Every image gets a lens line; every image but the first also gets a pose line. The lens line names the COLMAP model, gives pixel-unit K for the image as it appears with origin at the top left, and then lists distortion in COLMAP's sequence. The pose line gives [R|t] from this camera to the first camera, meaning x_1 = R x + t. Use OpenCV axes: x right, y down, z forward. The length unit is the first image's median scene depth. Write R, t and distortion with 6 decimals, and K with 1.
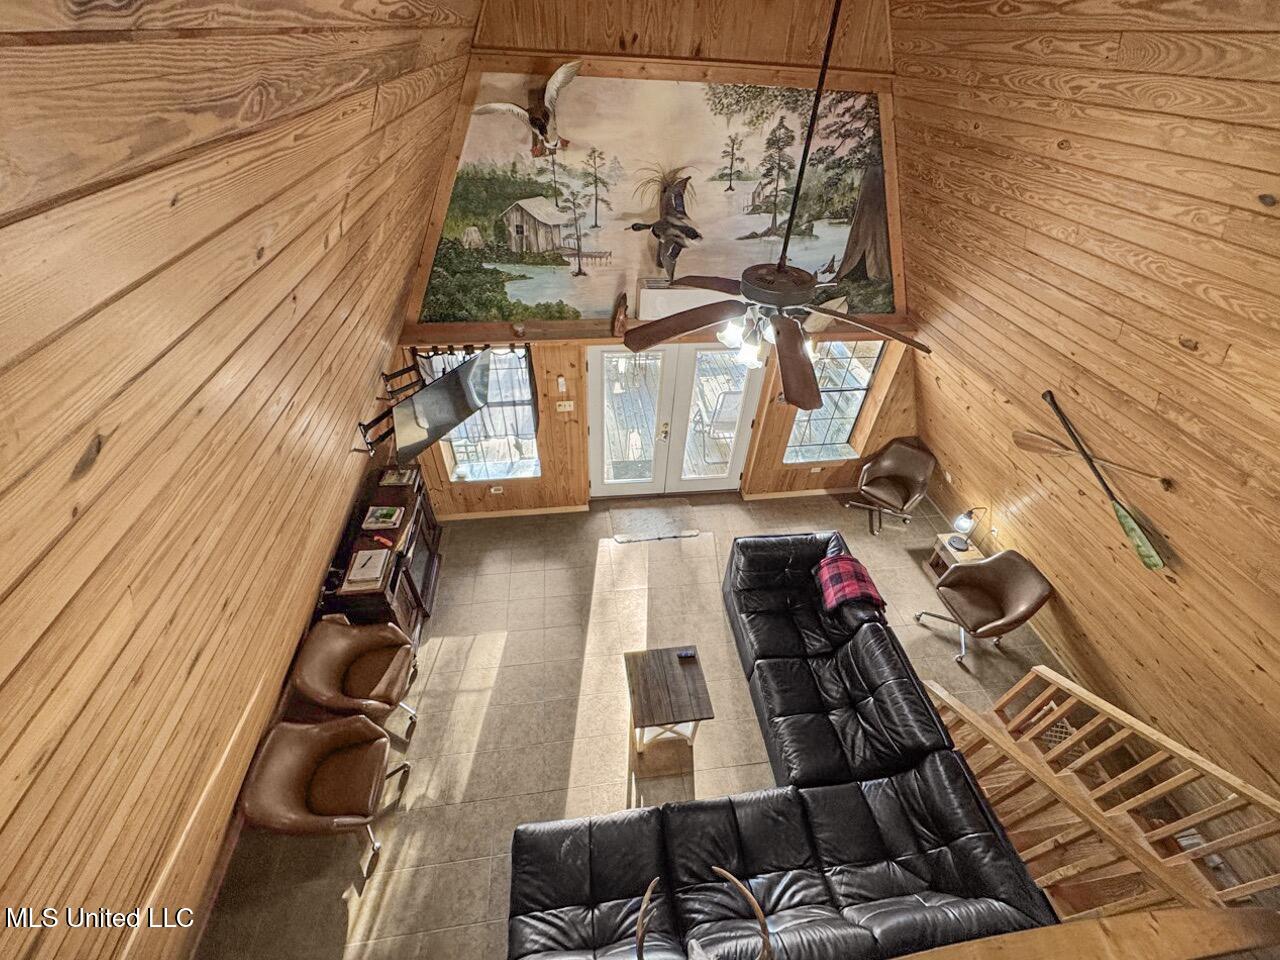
lens RADIAL K [[523.3, 0, 640.0], [0, 523.3, 480.0], [0, 0, 1]] dist [-0.000374, -0.000588]
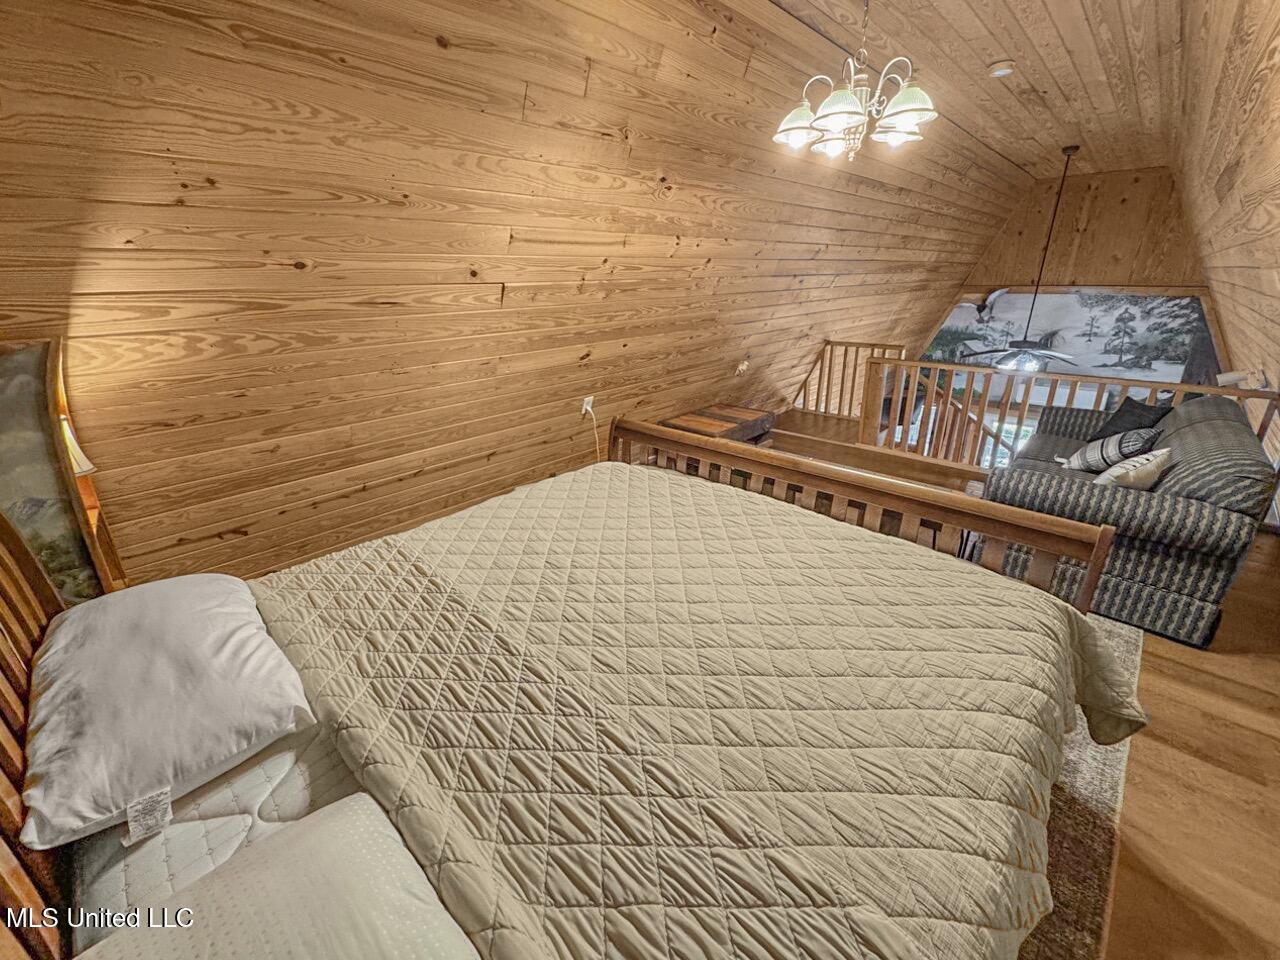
lens RADIAL K [[523.3, 0, 640.0], [0, 523.3, 480.0], [0, 0, 1]] dist [-0.000374, -0.000588]
pose [[0.624942, 0.230300, -0.745928, 0.690836], [-0.476353, 0.869495, -0.130640, 0.921782], [0.618494, 0.436968, 0.653088, -1.047433]]
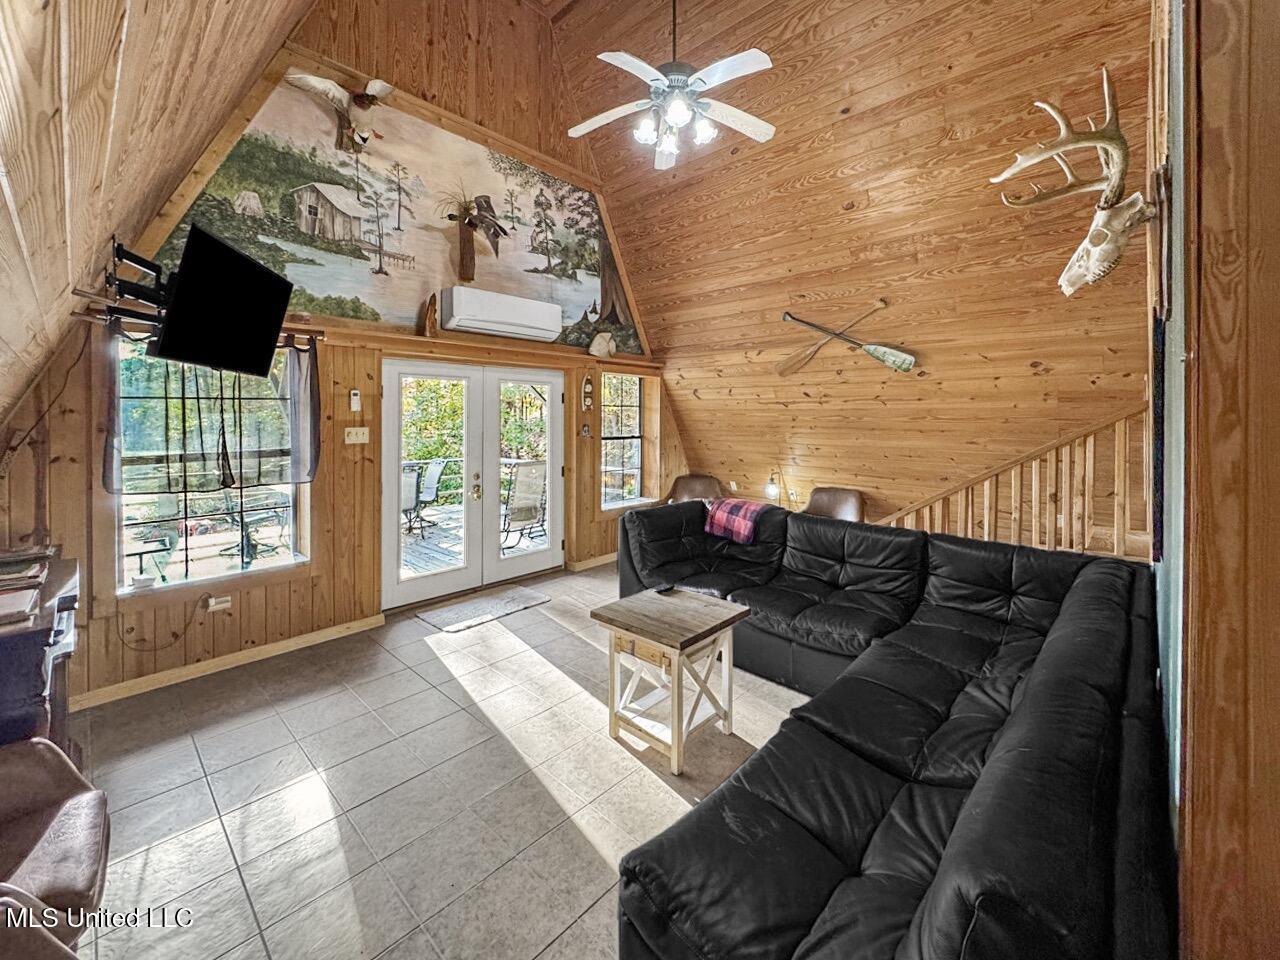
lens RADIAL K [[531.4, 0, 648.6], [0, 531.4, 414.2], [0, 0, 1]] dist [0.006665, 0.000026]
pose [[0.769109, -0.039434, 0.637899, -0.386096], [0.445657, 0.748502, -0.491054, 0.501922], [-0.458105, 0.661959, 0.593254, 0.414744]]
